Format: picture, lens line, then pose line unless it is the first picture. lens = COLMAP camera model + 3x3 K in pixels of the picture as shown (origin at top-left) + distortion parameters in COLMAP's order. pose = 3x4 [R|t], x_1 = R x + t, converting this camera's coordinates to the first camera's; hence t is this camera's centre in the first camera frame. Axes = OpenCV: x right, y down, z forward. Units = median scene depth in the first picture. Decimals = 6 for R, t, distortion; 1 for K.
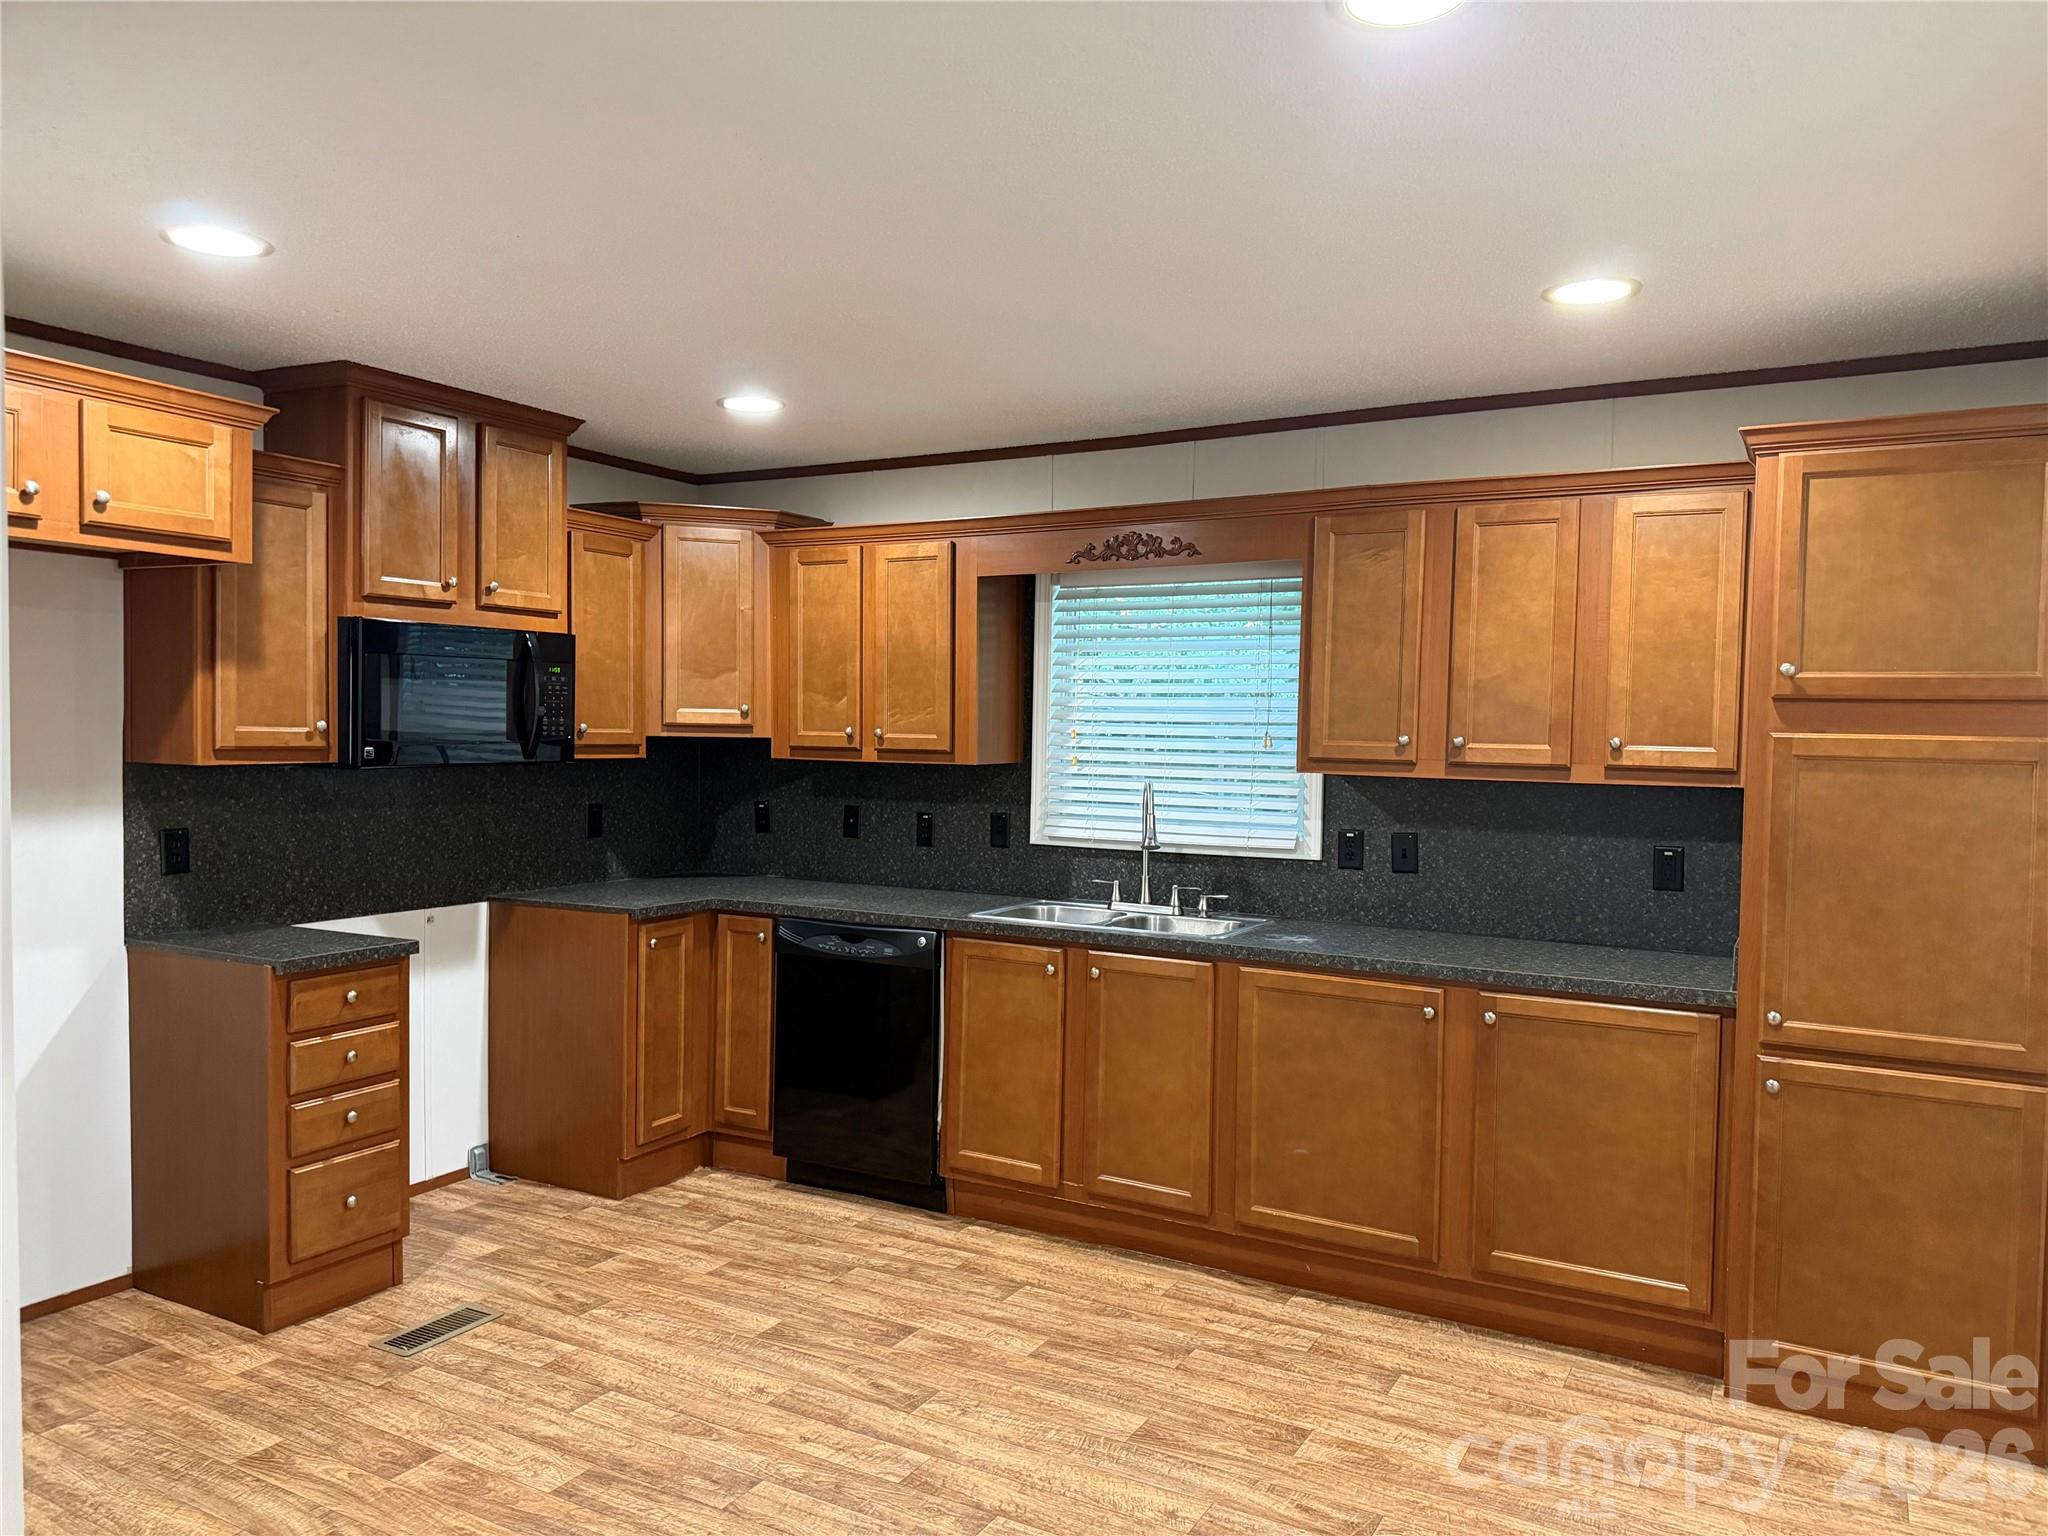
lens RADIAL K [[1434.9, 0, 1078.9], [0, 1434.9, 741.7], [0, 0, 1]] dist [0.031798, -0.060375]
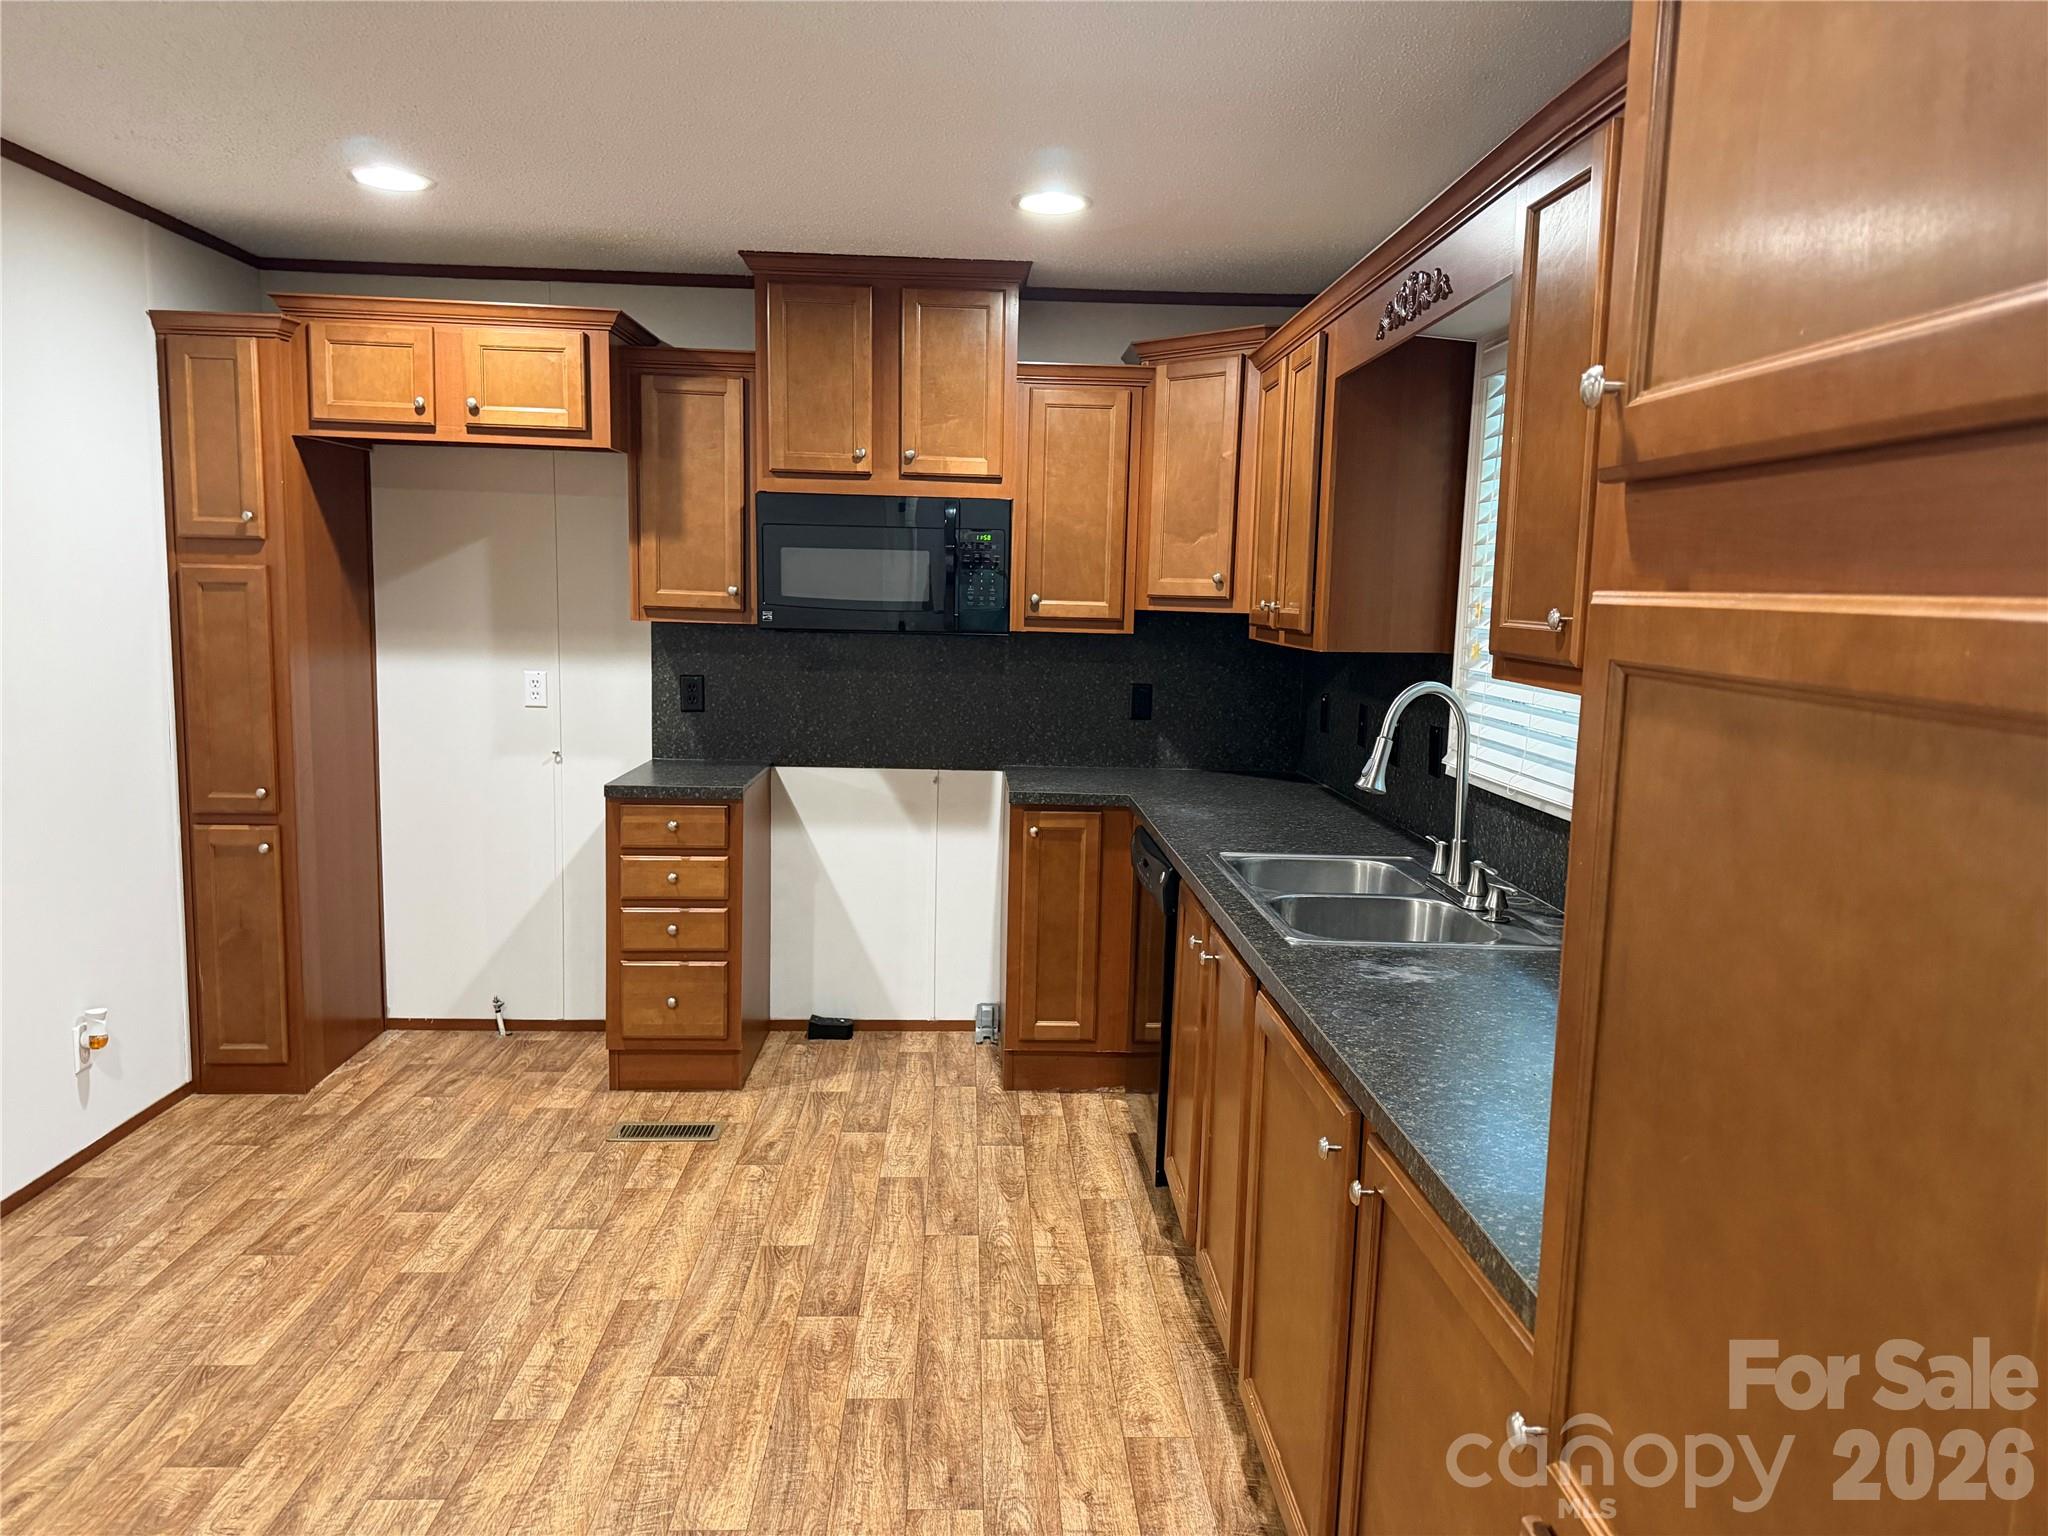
lens RADIAL K [[1434.9, 0, 1040.5], [0, 1434.9, 760.3], [0, 0, 1]] dist [0.031798, -0.060375]
pose [[0.515015, 0.098557, -0.851496, 0.540795], [-0.027078, 0.994743, 0.098759, 0.003408], [0.856753, -0.027805, 0.514976, 0.587855]]
